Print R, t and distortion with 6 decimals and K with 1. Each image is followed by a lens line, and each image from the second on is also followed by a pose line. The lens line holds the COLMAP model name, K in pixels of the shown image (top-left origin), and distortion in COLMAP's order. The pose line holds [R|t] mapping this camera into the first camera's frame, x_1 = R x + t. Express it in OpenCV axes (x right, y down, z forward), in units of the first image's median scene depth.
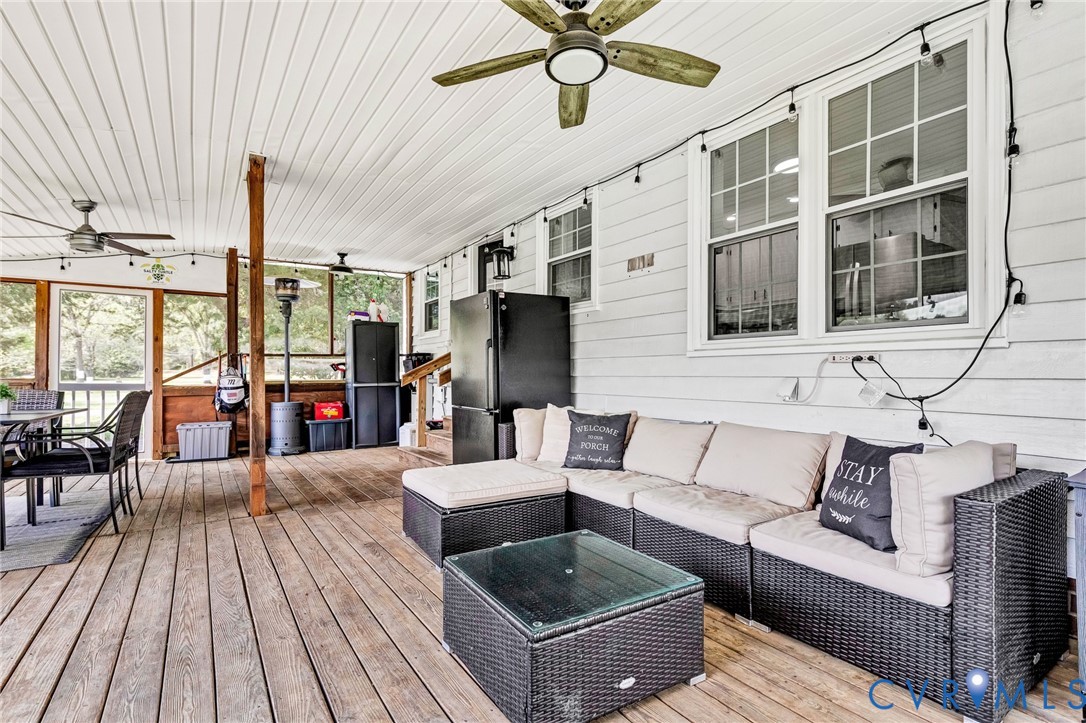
lens RADIAL K [[511.9, 0, 575.9], [0, 511.9, 362.6], [0, 0, 1]] dist [0.023540, 0.000174]
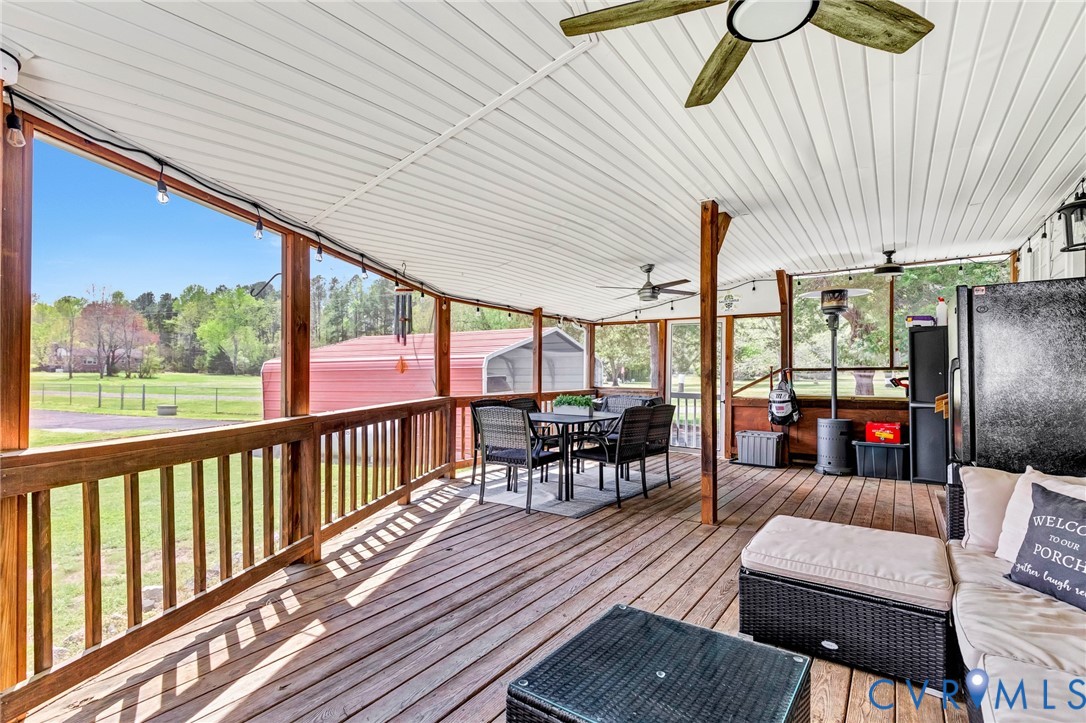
lens RADIAL K [[544.5, 0, 544.0], [0, 544.5, 361.2], [0, 0, 1]] dist [0.031711, -0.000095]
pose [[0.374954, -0.017094, -0.926886, 0.190073], [0.010123, 0.999846, -0.014344, -0.021869], [0.926988, -0.004005, 0.375069, 0.126011]]
